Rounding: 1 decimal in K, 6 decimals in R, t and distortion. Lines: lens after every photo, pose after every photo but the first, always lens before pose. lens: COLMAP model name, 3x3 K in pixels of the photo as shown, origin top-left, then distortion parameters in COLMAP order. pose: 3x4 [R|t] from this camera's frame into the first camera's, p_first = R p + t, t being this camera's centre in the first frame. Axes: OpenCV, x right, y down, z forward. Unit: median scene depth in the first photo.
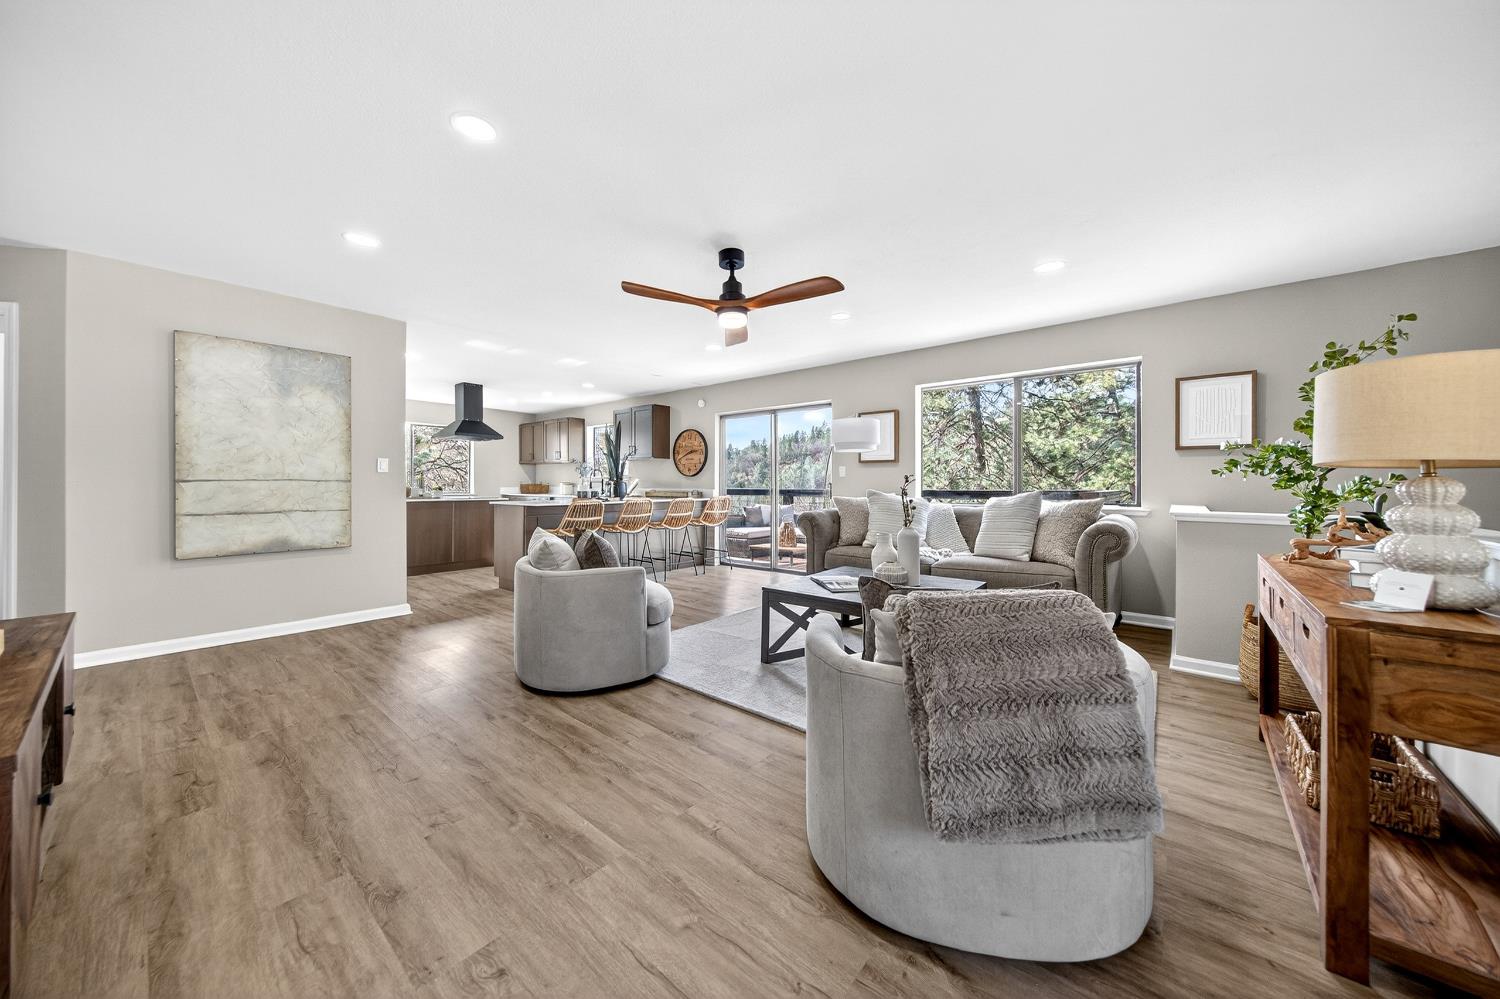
lens RADIAL K [[511.6, 0, 743.1], [0, 511.6, 487.6], [0, 0, 1]] dist [-0.002341, -0.000249]
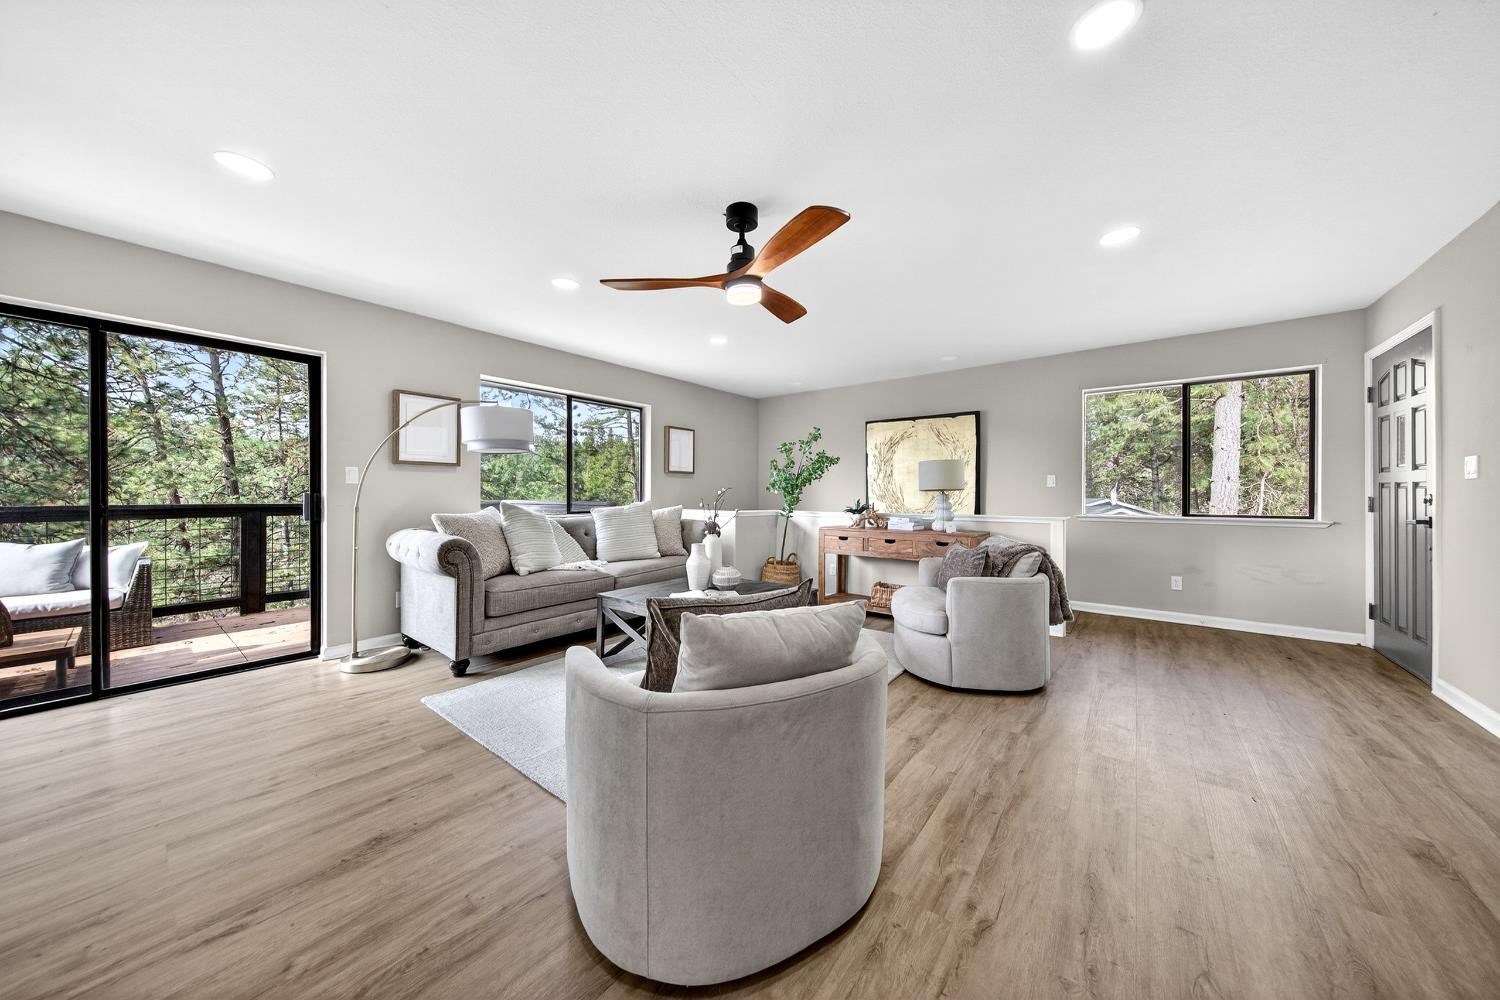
lens RADIAL K [[511.6, 0, 739.8], [0, 511.6, 495.0], [0, 0, 1]] dist [-0.002341, -0.000249]
pose [[-0.048593, -0.001425, 0.998818, -1.168192], [0.005832, 0.999982, 0.001711, -0.013654], [-0.998802, 0.005908, -0.048584, 1.463296]]
